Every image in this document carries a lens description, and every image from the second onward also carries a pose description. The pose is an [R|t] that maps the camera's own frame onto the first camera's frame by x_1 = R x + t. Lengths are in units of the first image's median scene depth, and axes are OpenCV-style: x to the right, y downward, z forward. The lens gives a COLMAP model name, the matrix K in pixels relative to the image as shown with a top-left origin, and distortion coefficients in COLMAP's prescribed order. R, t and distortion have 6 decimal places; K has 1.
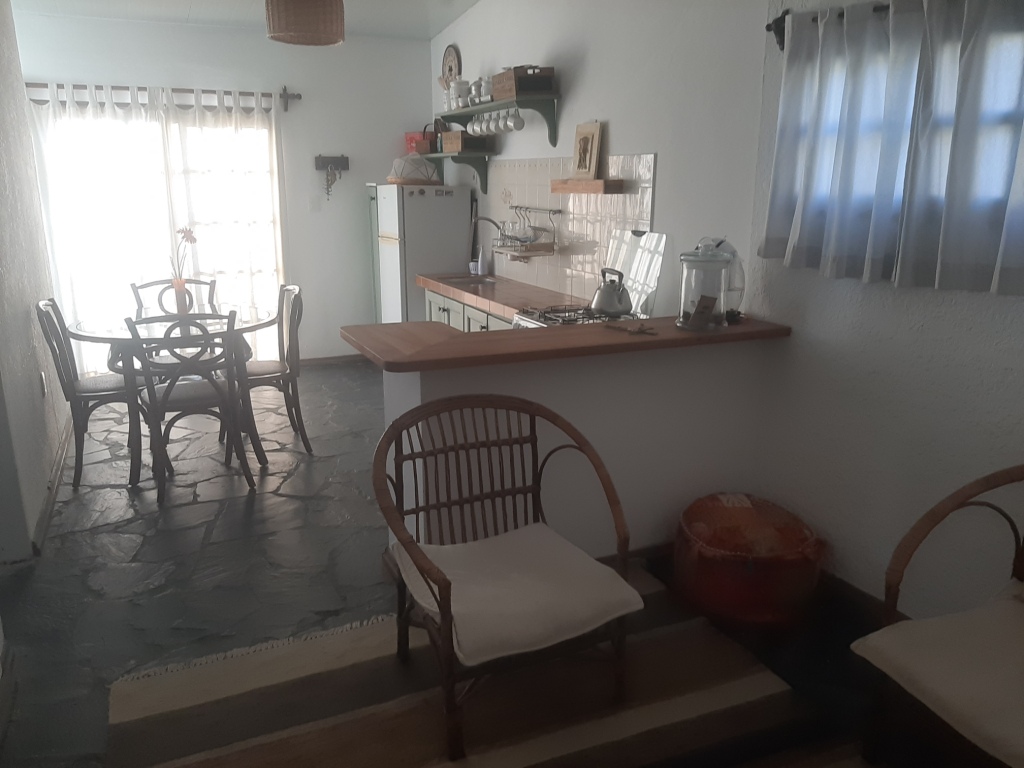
lens RADIAL K [[784.8, 0, 512.0], [0, 784.8, 384.0], [0, 0, 1]] dist [0.063701, -0.126723]
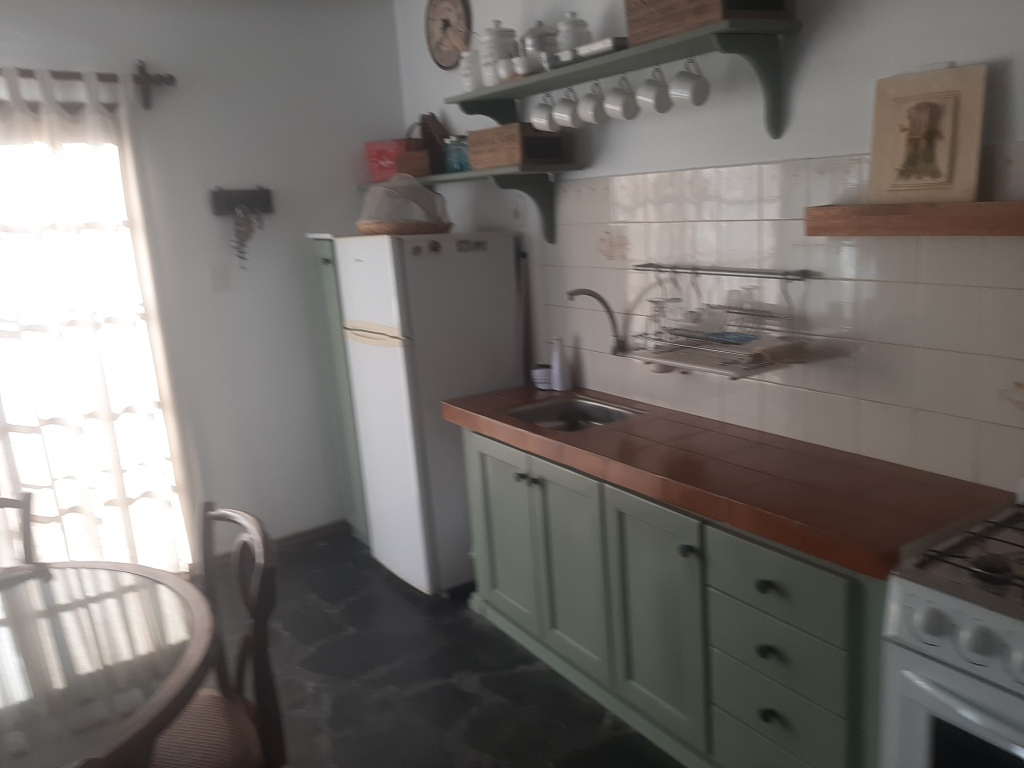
lens RADIAL K [[760.7, 0, 513.4], [0, 760.7, 434.5], [0, 0, 1]] dist [0.051375, -0.081945]
pose [[0.981695, -0.098651, 0.162918, -0.160120], [0.093974, 0.994917, 0.036186, -0.130021], [-0.165660, -0.020214, 0.985976, 0.475753]]
